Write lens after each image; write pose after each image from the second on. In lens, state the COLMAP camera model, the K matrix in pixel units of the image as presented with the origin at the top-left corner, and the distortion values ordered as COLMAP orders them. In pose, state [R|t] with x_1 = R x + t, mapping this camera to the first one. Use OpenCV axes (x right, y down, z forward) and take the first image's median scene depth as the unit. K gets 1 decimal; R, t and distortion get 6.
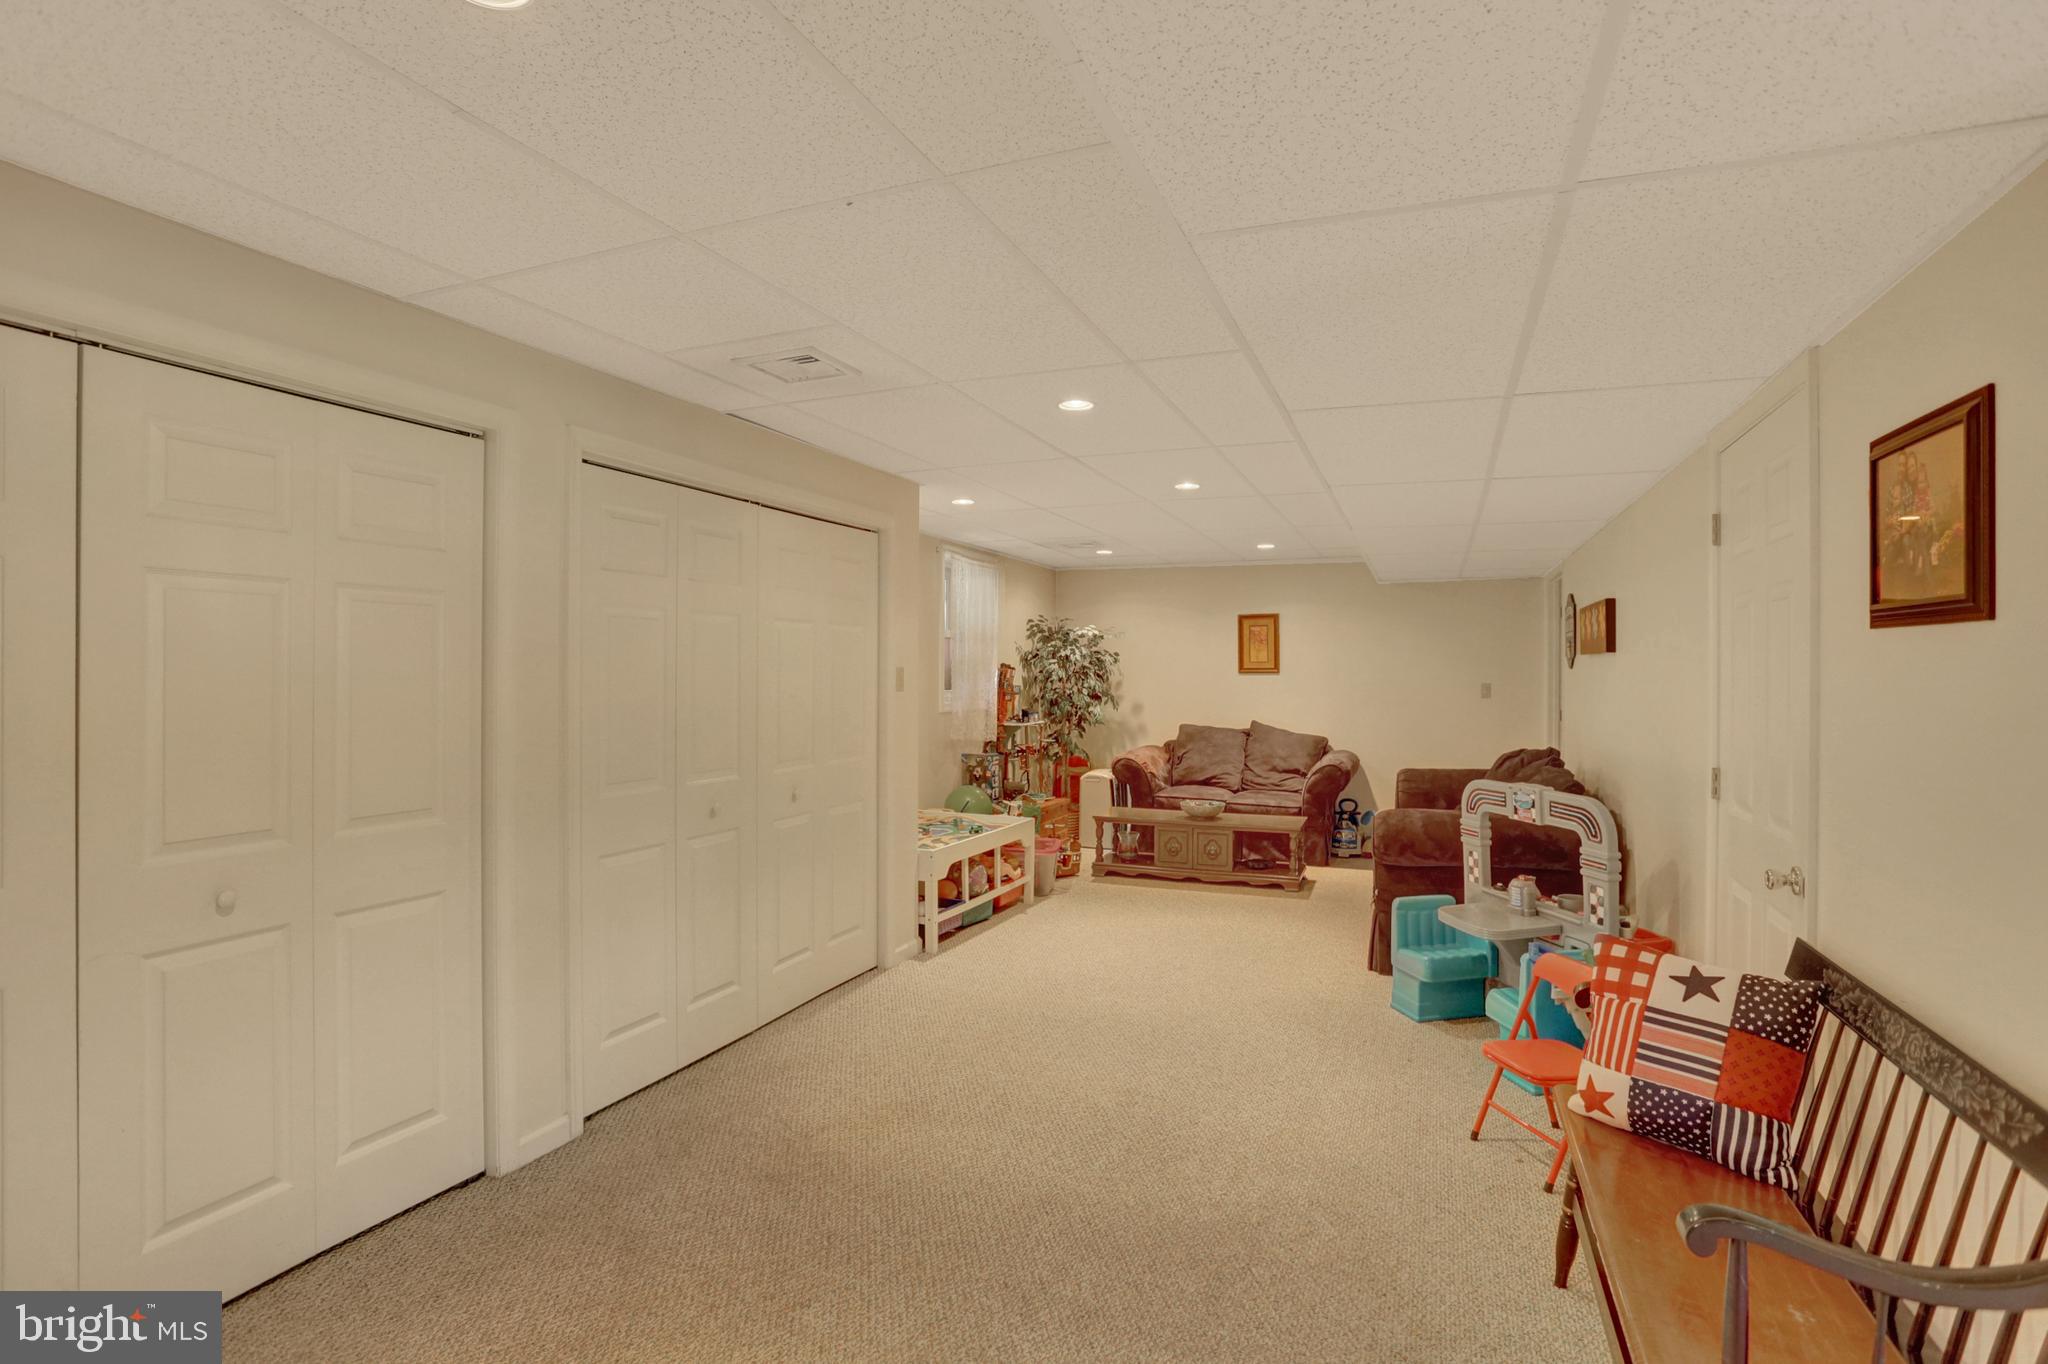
lens RADIAL K [[1009.3, 0, 1002.1], [0, 1009.3, 673.8], [0, 0, 1]] dist [-0.071077, 0.030300]
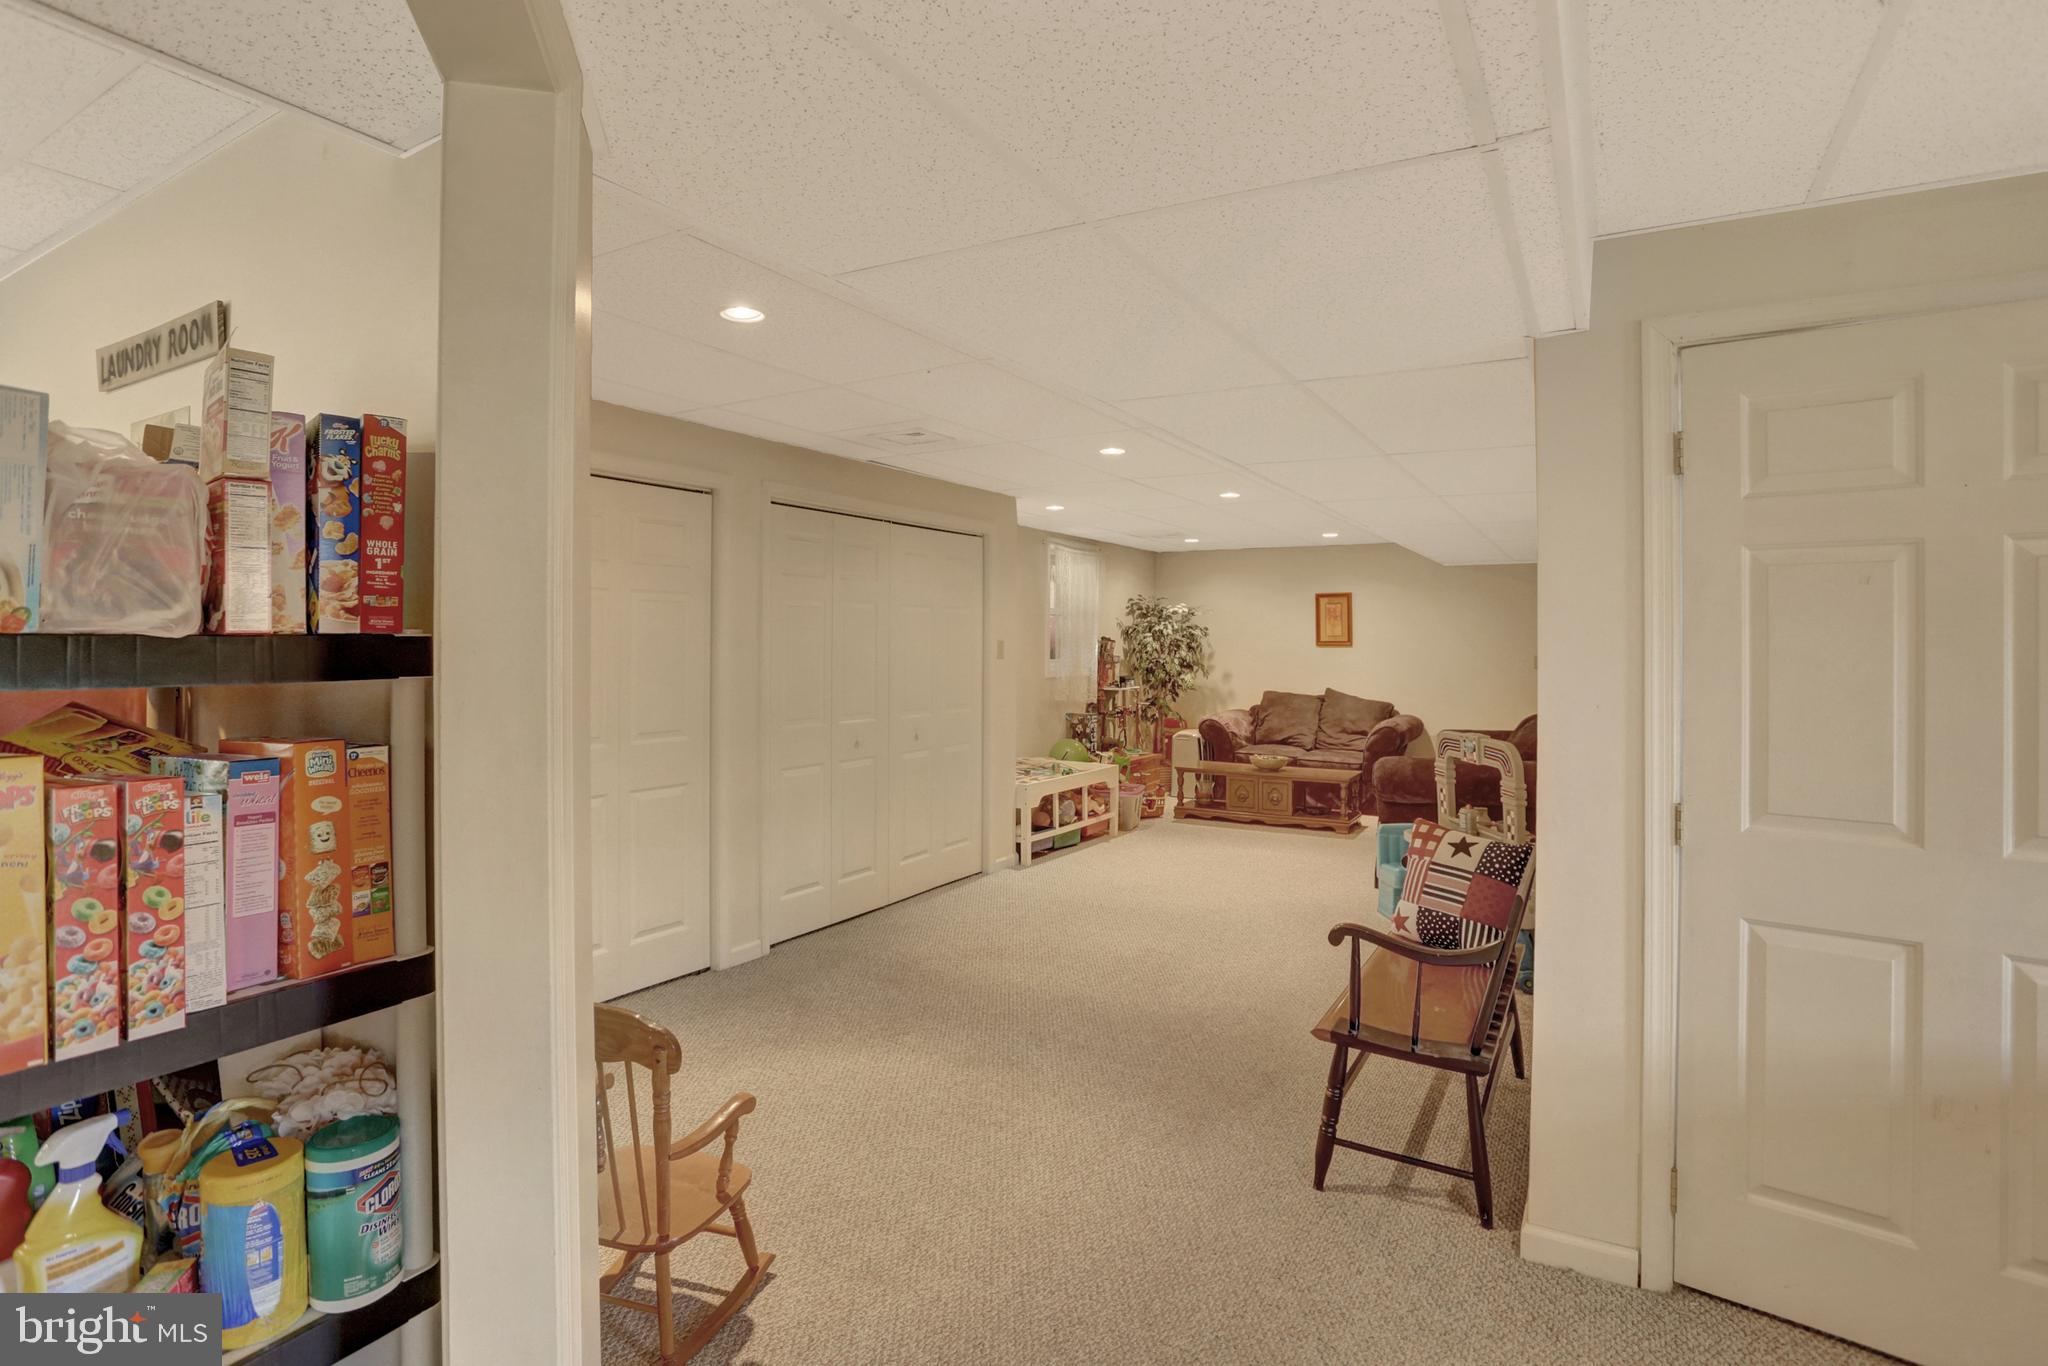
lens RADIAL K [[1006.2, 0, 989.8], [0, 1006.2, 648.0], [0, 0, 1]] dist [-0.102181, 0.029258]
pose [[0.987382, 0.002921, -0.158326, 0.059897], [-0.002458, 0.999992, 0.003122, -0.000697], [0.158334, -0.002693, 0.987382, -0.183209]]
